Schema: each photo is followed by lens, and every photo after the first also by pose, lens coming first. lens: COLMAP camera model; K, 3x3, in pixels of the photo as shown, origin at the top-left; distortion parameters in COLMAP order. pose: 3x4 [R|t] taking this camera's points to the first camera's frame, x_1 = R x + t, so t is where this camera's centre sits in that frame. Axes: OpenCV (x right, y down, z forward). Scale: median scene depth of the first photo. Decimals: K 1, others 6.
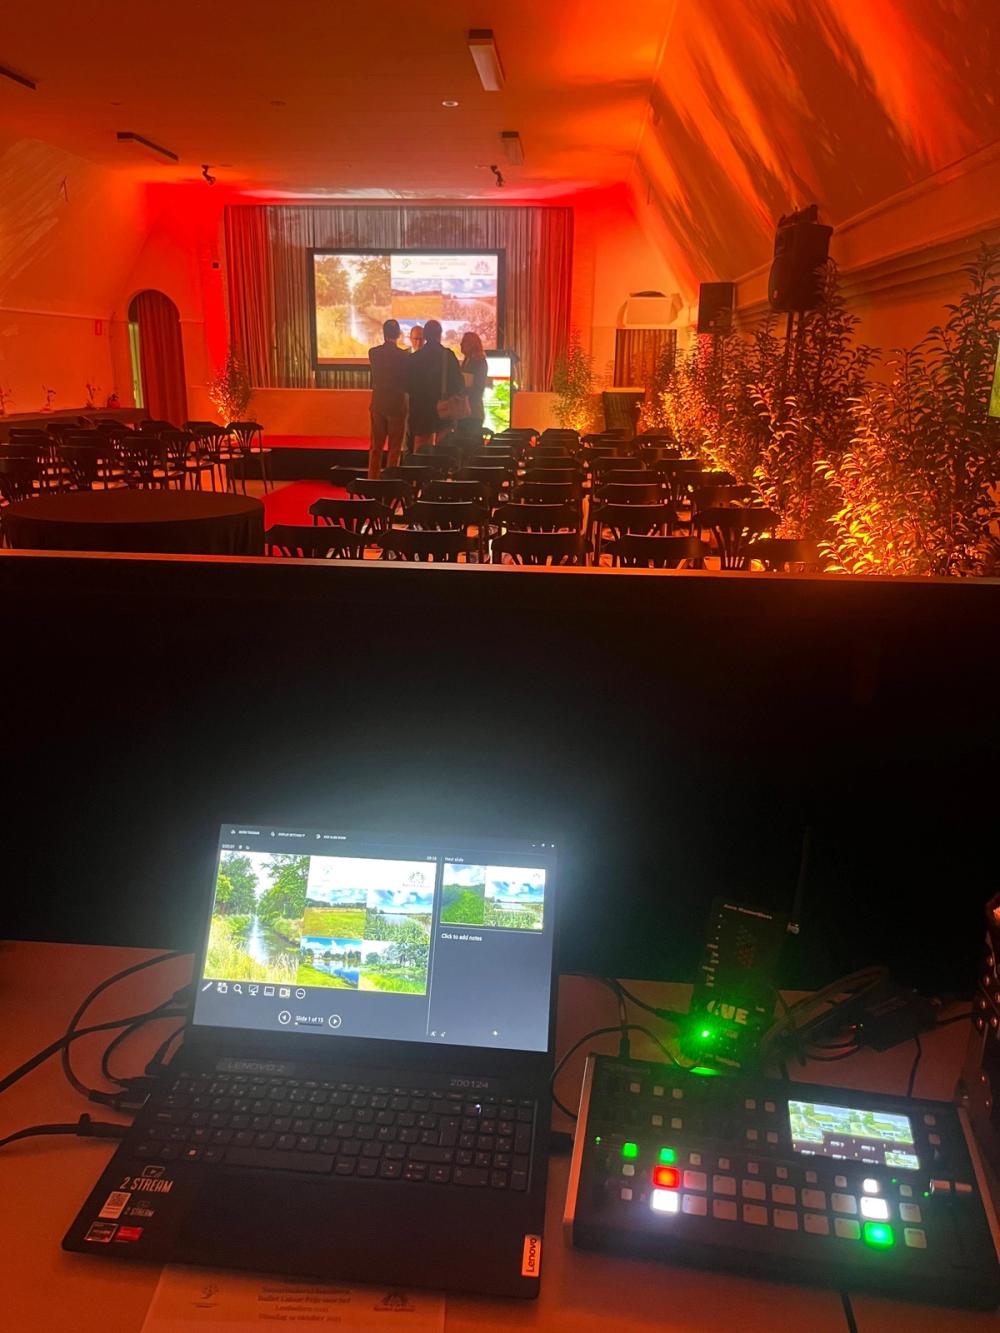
lens RADIAL K [[1020.0, 0, 493.0], [0, 1020.0, 669.2], [0, 0, 1]] dist [0.029052, -0.036330]
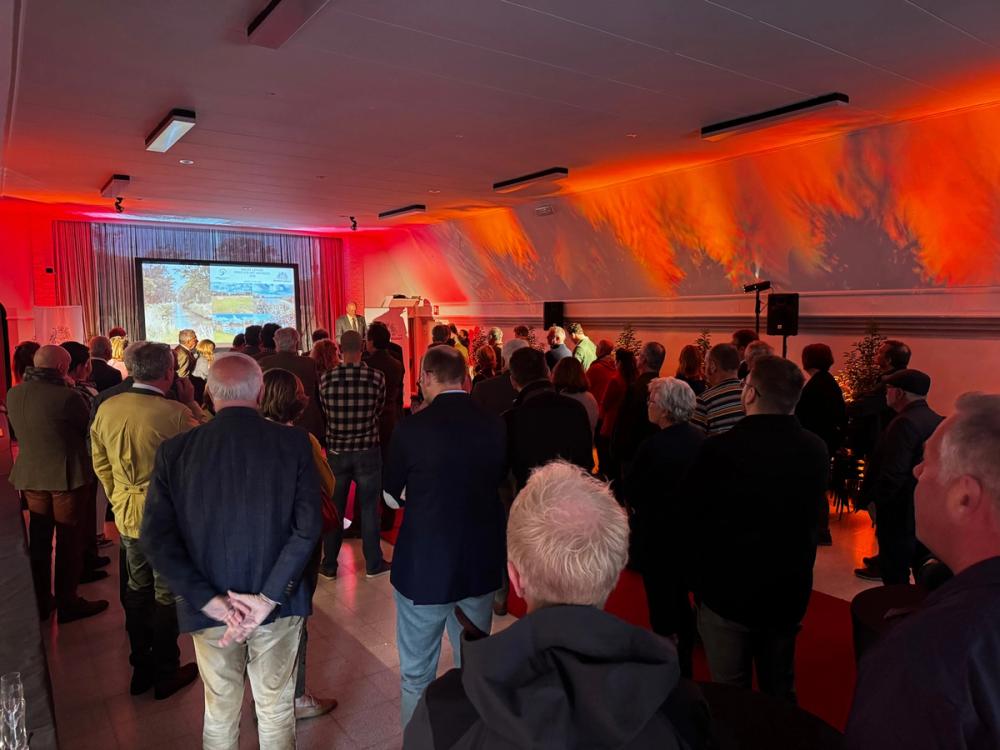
lens RADIAL K [[721.0, 0, 494.7], [0, 721.0, 374.5], [0, 0, 1]] dist [0.084602, -0.101718]
pose [[0.784486, -0.069070, 0.616288, -0.401778], [0.191827, 0.972067, -0.135237, -0.085051], [-0.589732, 0.224312, 0.775822, 0.122018]]
